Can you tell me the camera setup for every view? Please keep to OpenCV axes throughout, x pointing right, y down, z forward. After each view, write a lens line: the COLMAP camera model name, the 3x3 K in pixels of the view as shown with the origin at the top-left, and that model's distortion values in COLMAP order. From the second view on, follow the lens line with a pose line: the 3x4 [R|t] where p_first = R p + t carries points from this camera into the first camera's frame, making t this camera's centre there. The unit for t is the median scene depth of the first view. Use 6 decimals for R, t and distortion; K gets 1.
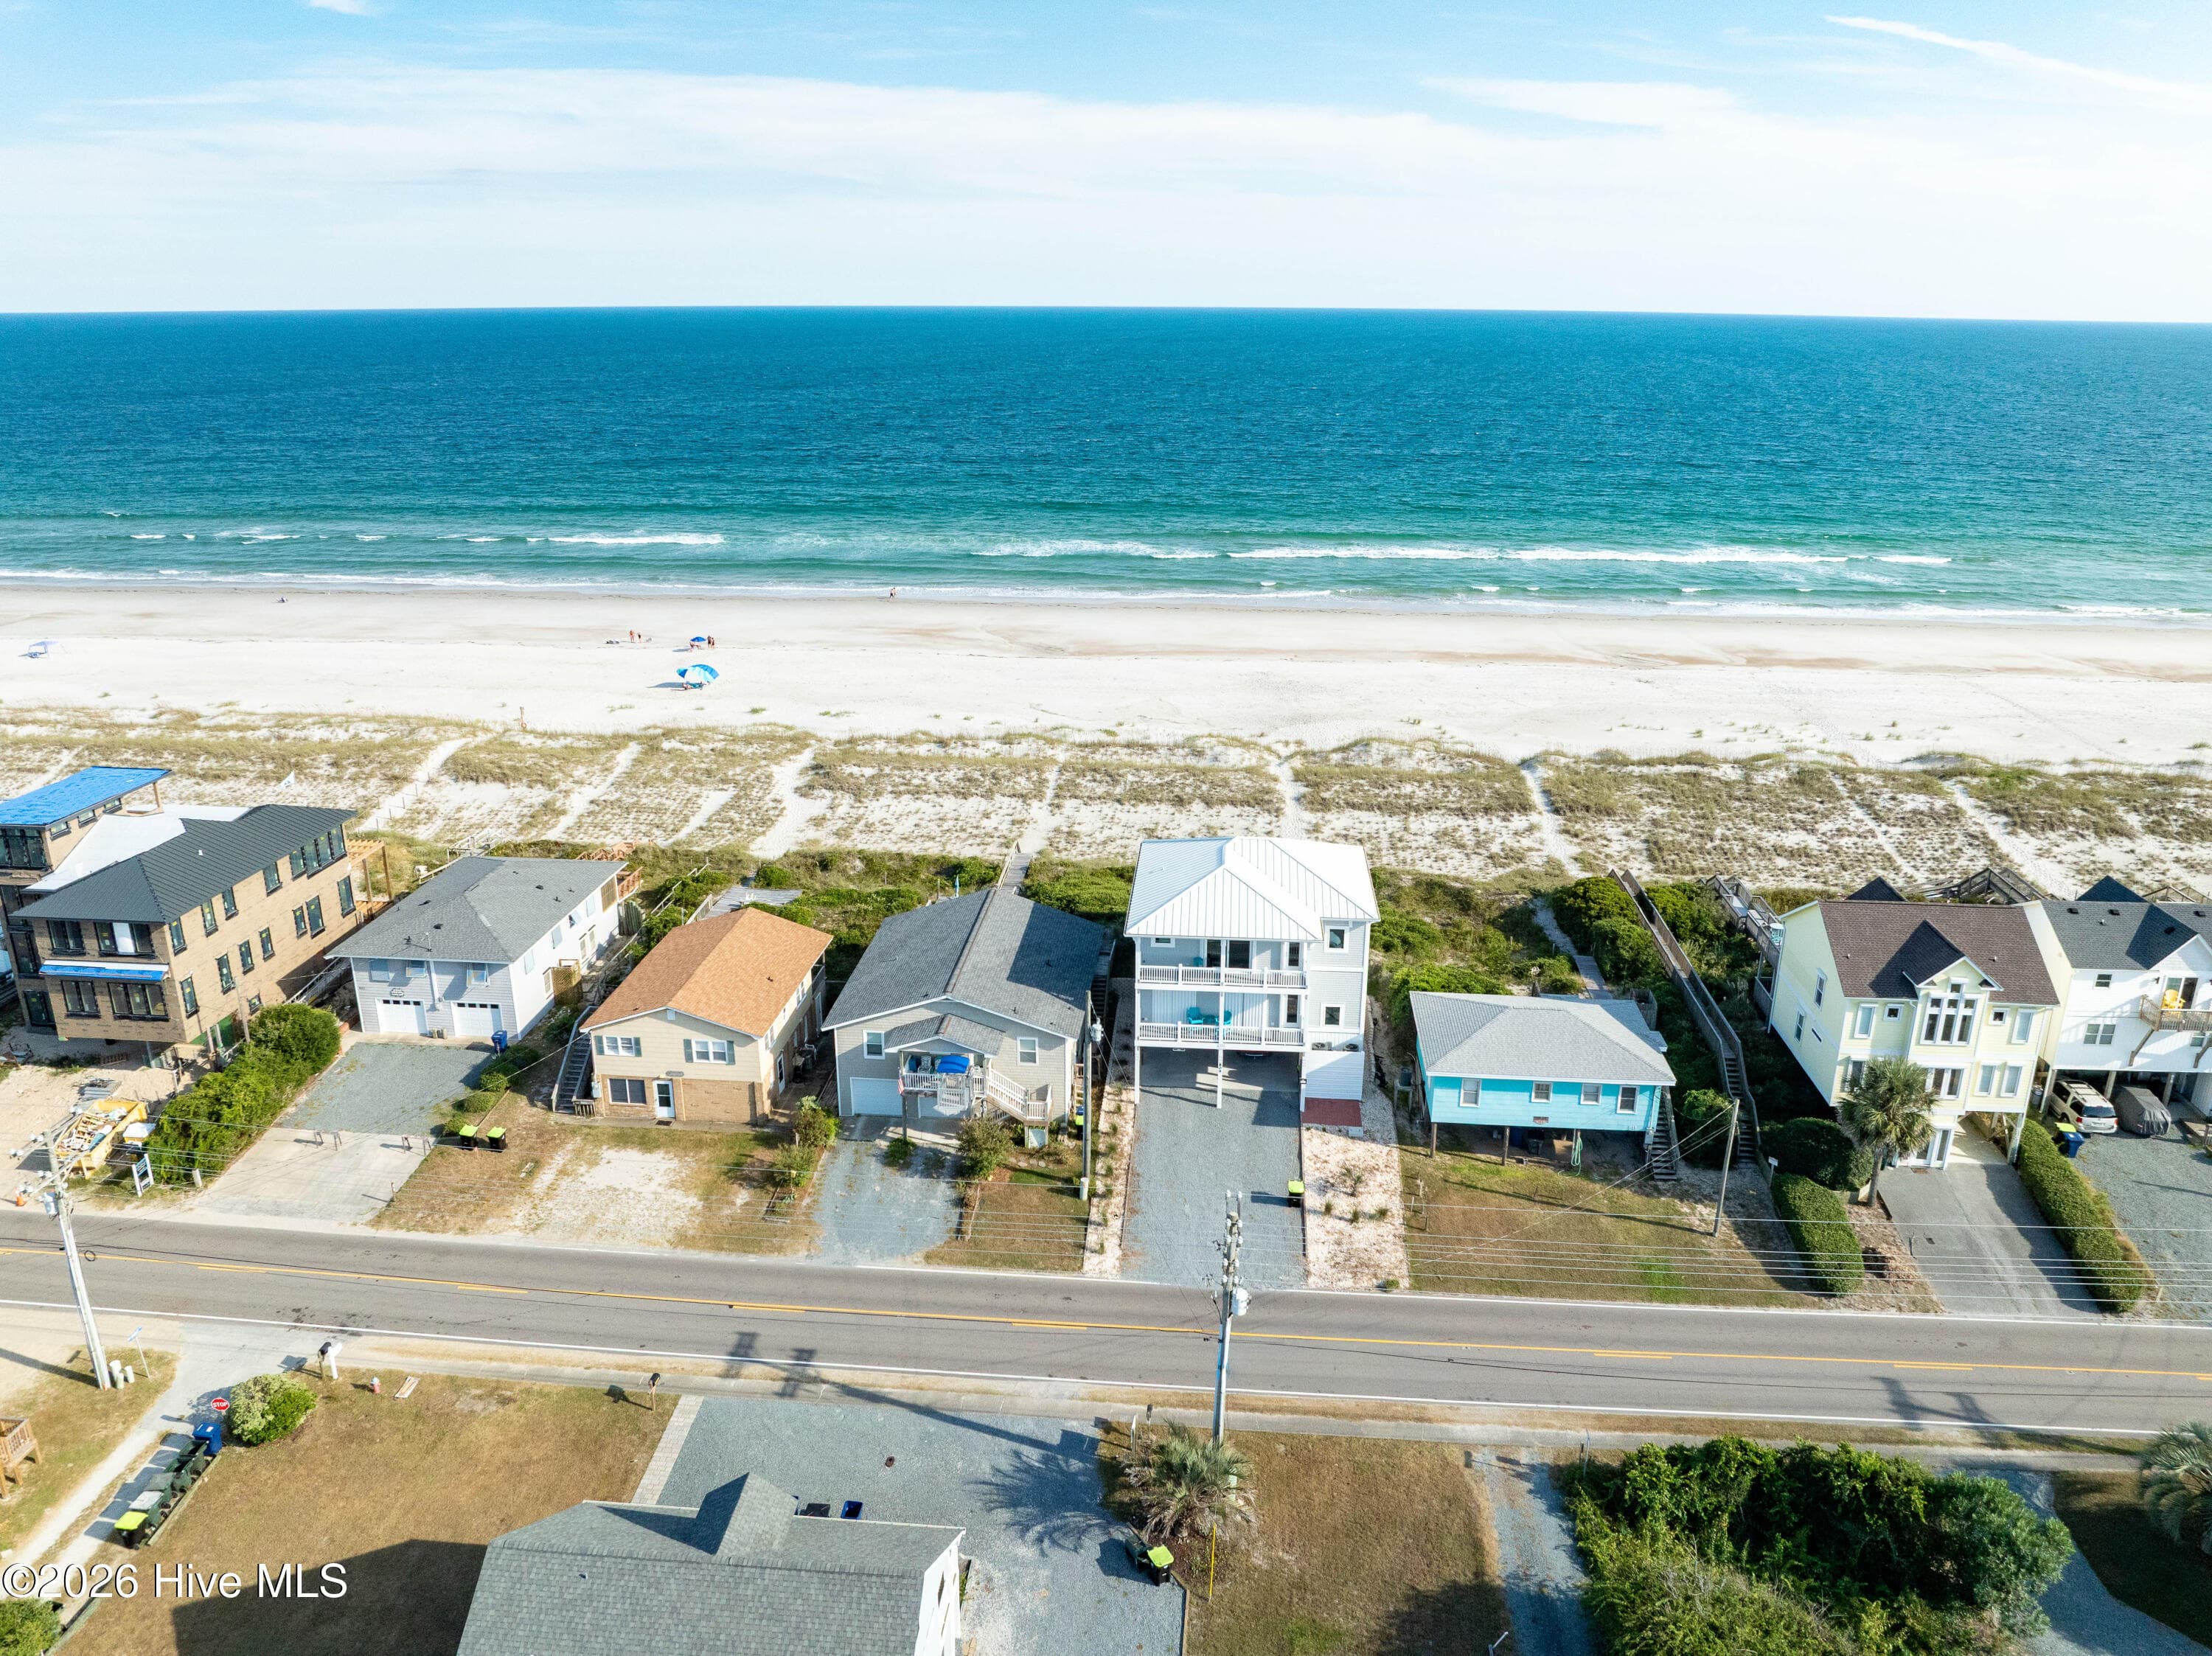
lens RADIAL K [[1557.5, 0, 1150.7], [0, 1557.5, 766.9], [0, 0, 1]] dist [0.003749, 0.005557]
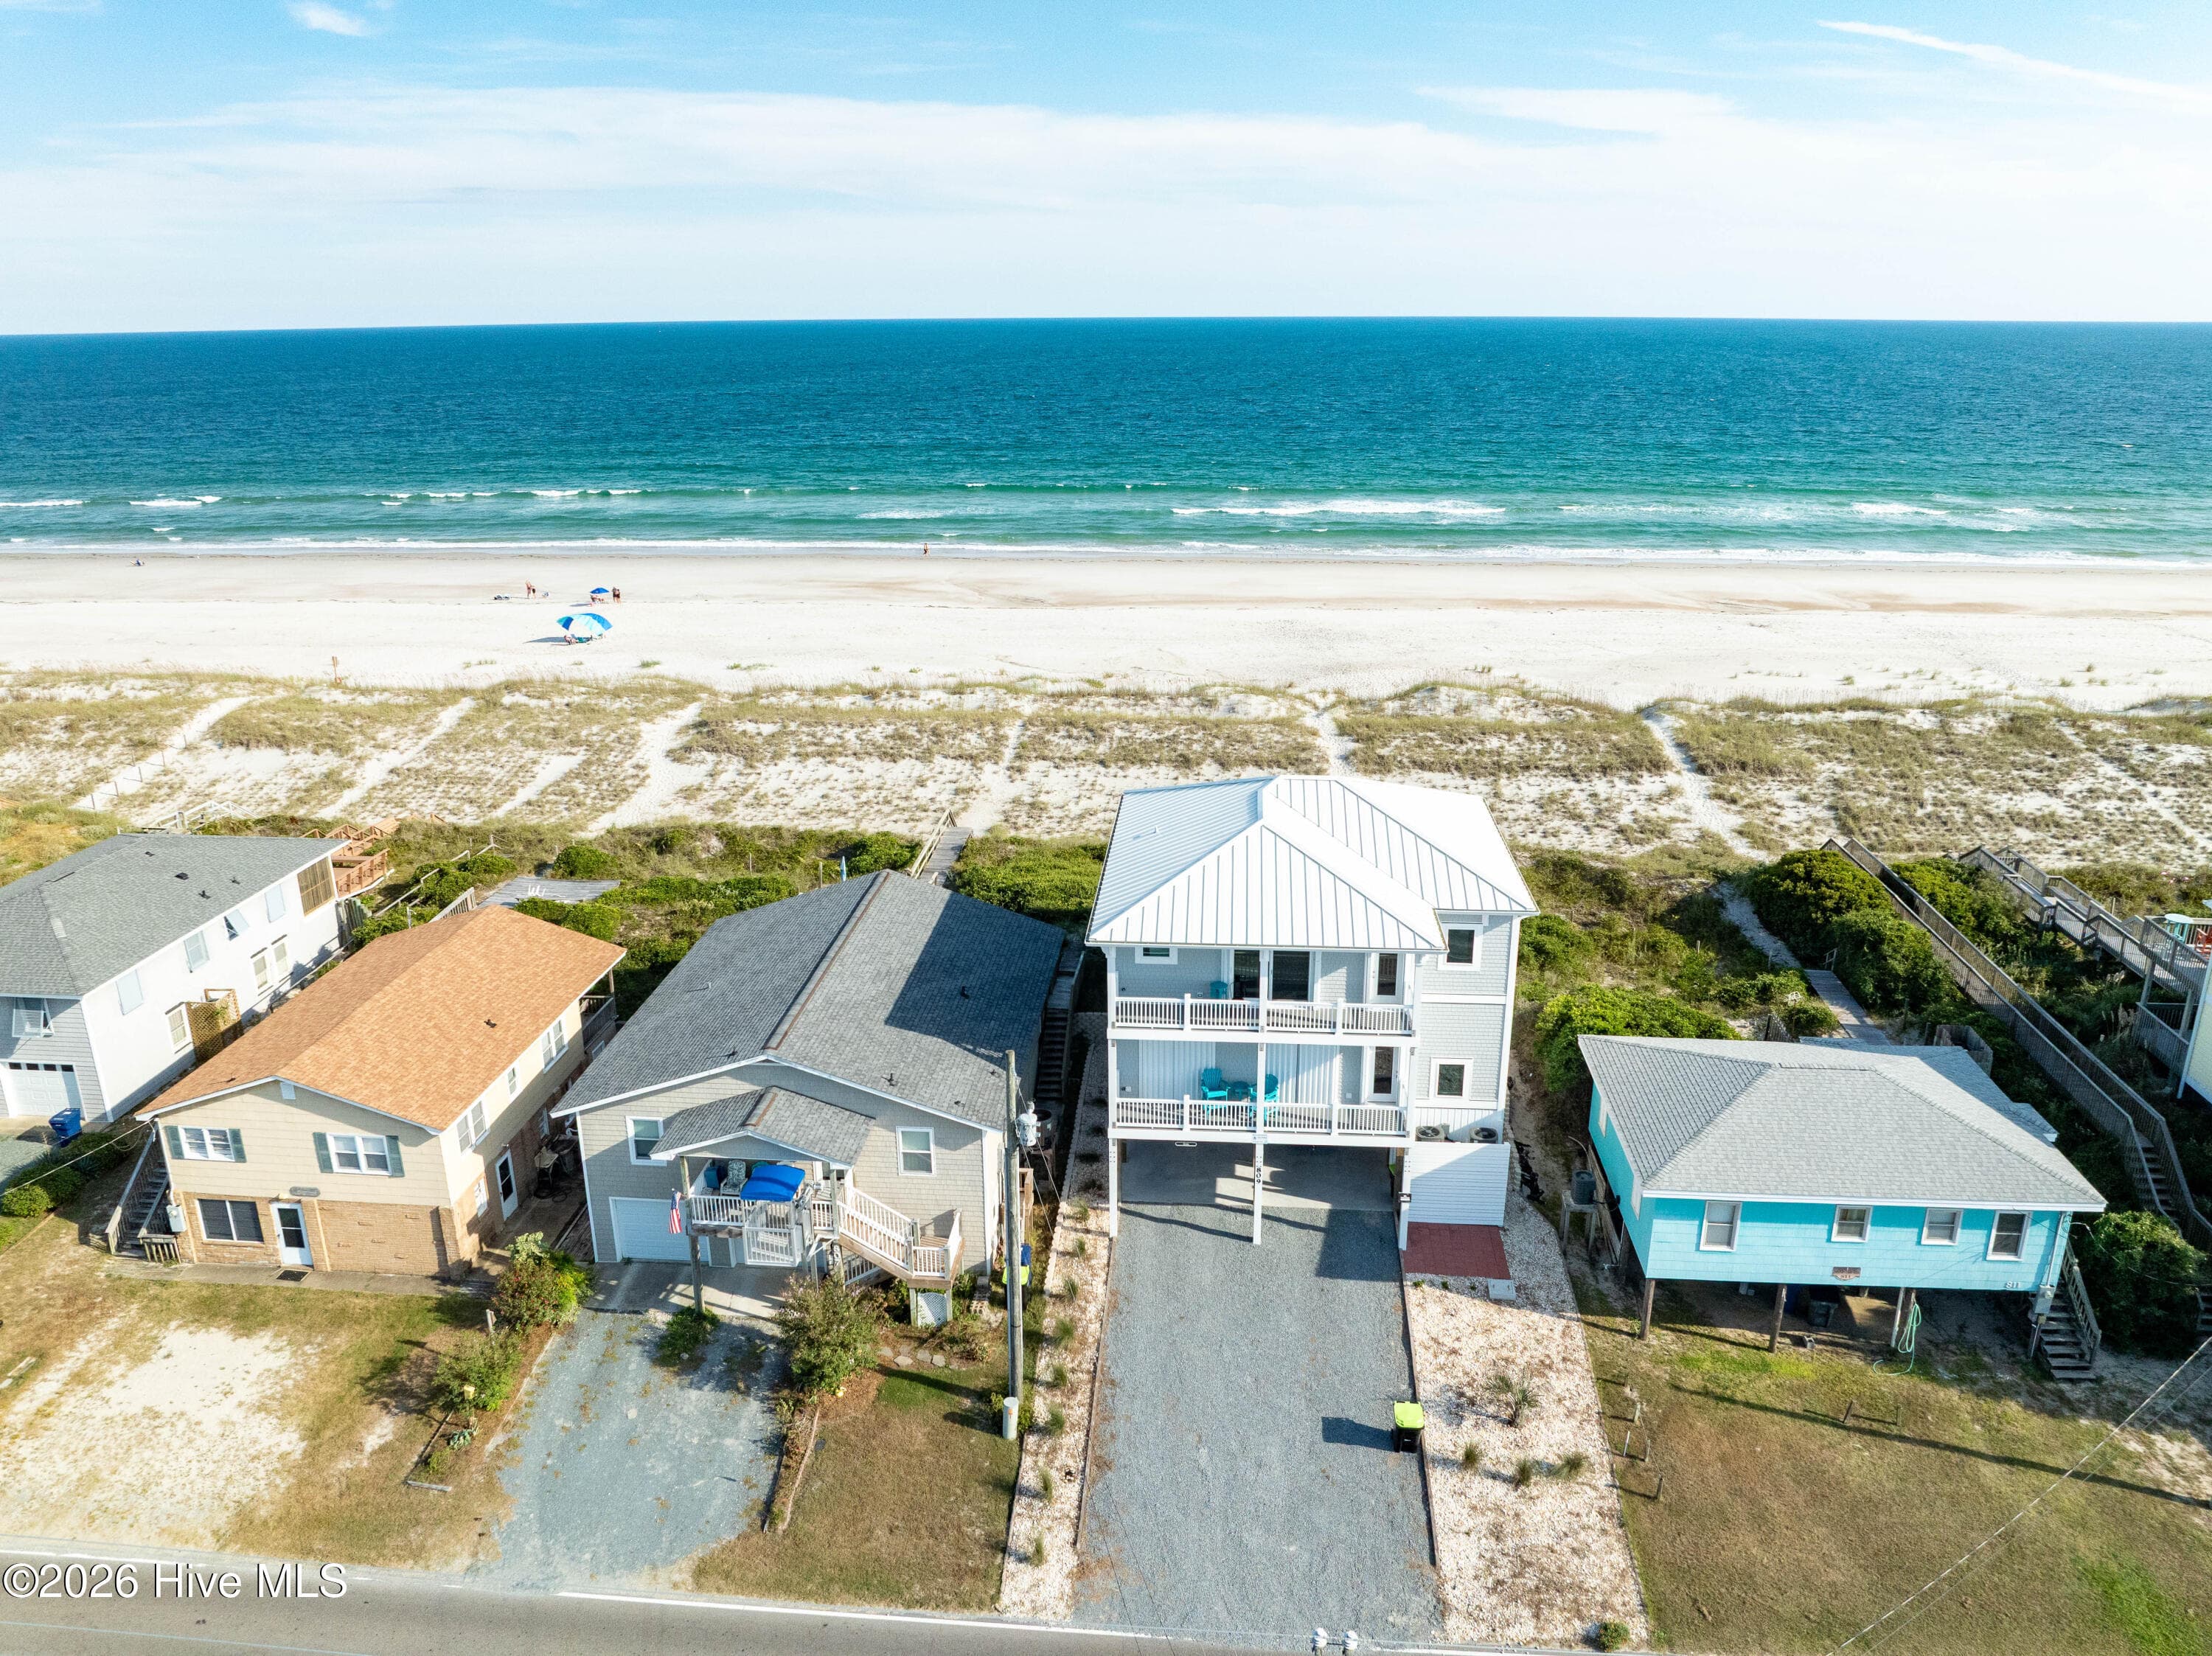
lens RADIAL K [[1557.5, 0, 1119.3], [0, 1557.5, 826.8], [0, 0, 1]] dist [0.003749, 0.005557]
pose [[0.999667, -0.010301, -0.023660, 0.008006], [0.011069, 0.999409, 0.032540, 0.043623], [0.023311, -0.032791, 0.999190, 0.402506]]
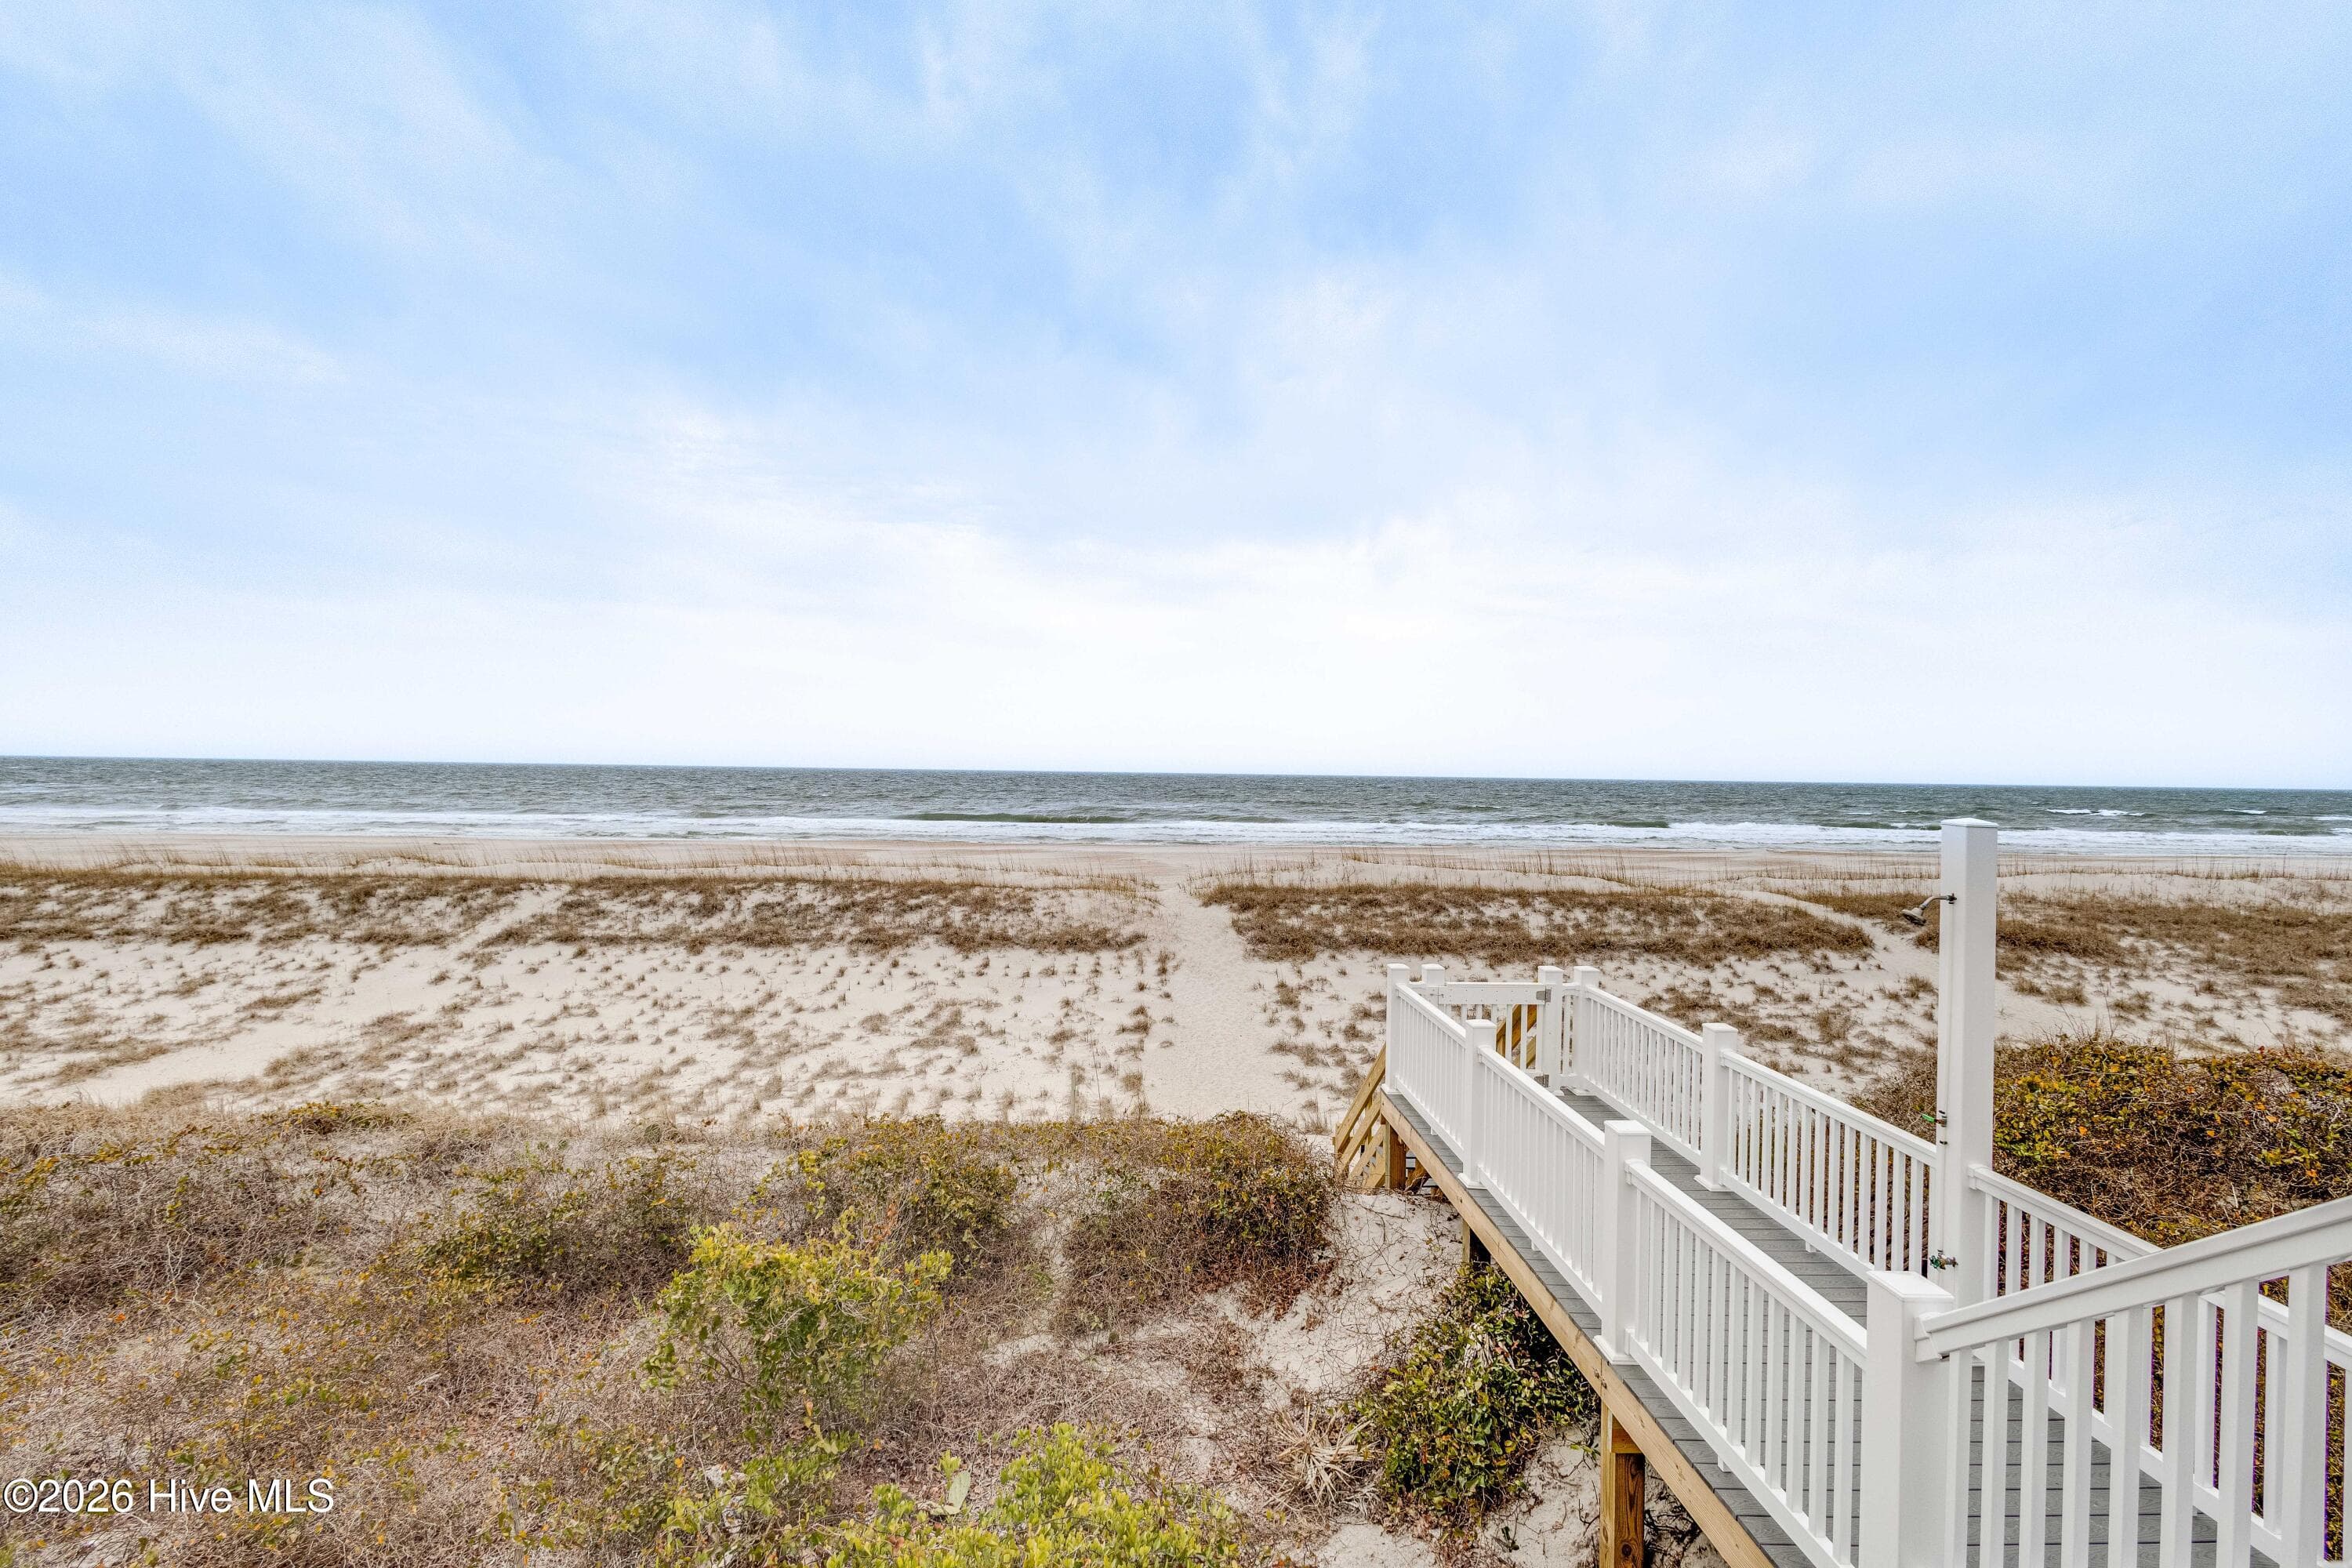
lens RADIAL K [[1085.6, 0, 1174.2], [0, 1085.6, 772.7], [0, 0, 1]] dist [0.014679, -0.003546]
pose [[0.992528, 0.005373, 0.121903, 0.083893], [0.029350, 0.959188, -0.281243, 0.085206], [-0.118438, 0.282719, 0.951863, 1.166807]]
